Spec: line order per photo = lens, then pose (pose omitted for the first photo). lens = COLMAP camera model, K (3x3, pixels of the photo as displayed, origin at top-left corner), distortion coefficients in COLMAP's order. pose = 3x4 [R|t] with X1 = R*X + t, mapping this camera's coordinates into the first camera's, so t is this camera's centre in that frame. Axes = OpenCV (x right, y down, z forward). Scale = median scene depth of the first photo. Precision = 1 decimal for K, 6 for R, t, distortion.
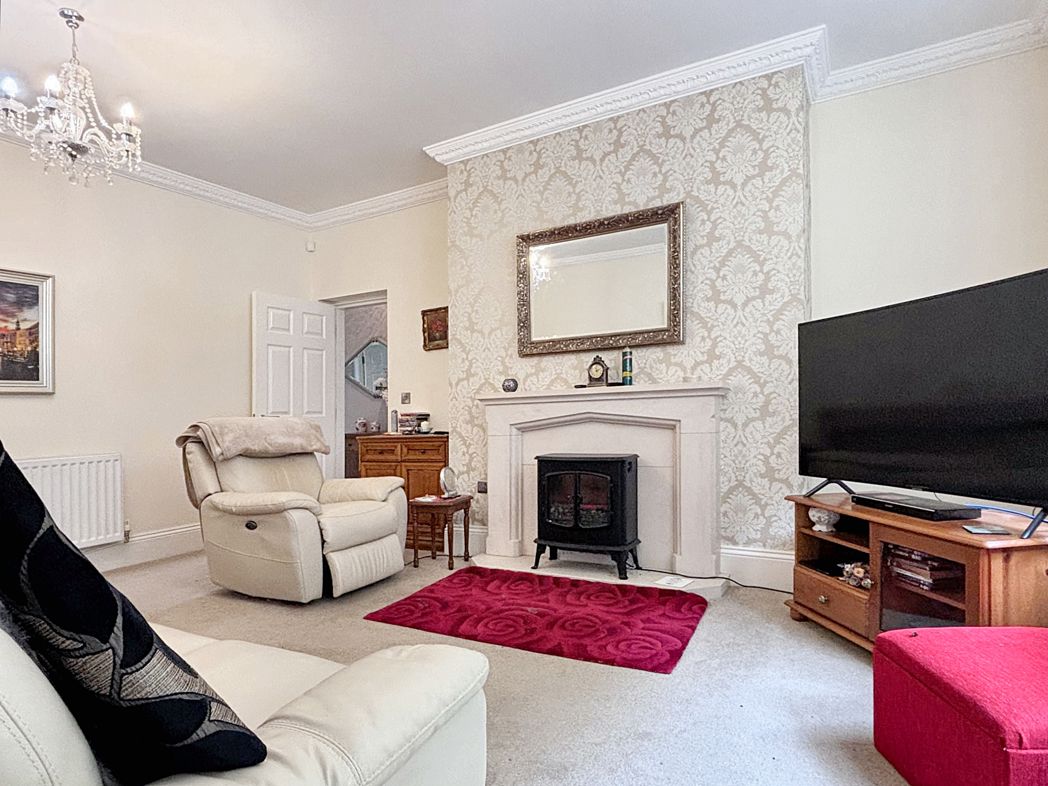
lens RADIAL K [[618.6, 0, 524.0], [0, 618.6, 393.0], [0, 0, 1]] dist [0.000582, 0.000114]
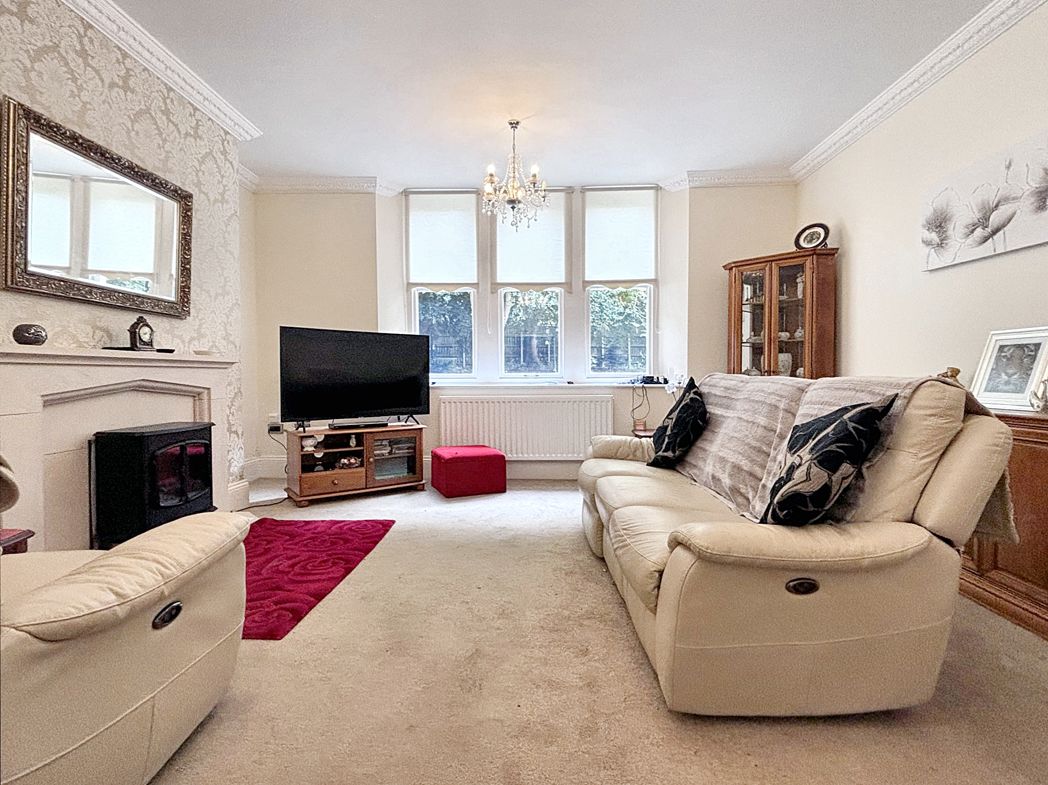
lens RADIAL K [[496.2, 0, 524.0], [0, 496.2, 392.5], [0, 0, 1]] dist [-0.000644, -0.000147]
pose [[-0.456966, 0.011878, 0.889405, -0.809717], [0.009933, 0.999917, -0.008250, 0.063998], [-0.889428, 0.005065, -0.457046, 0.881070]]
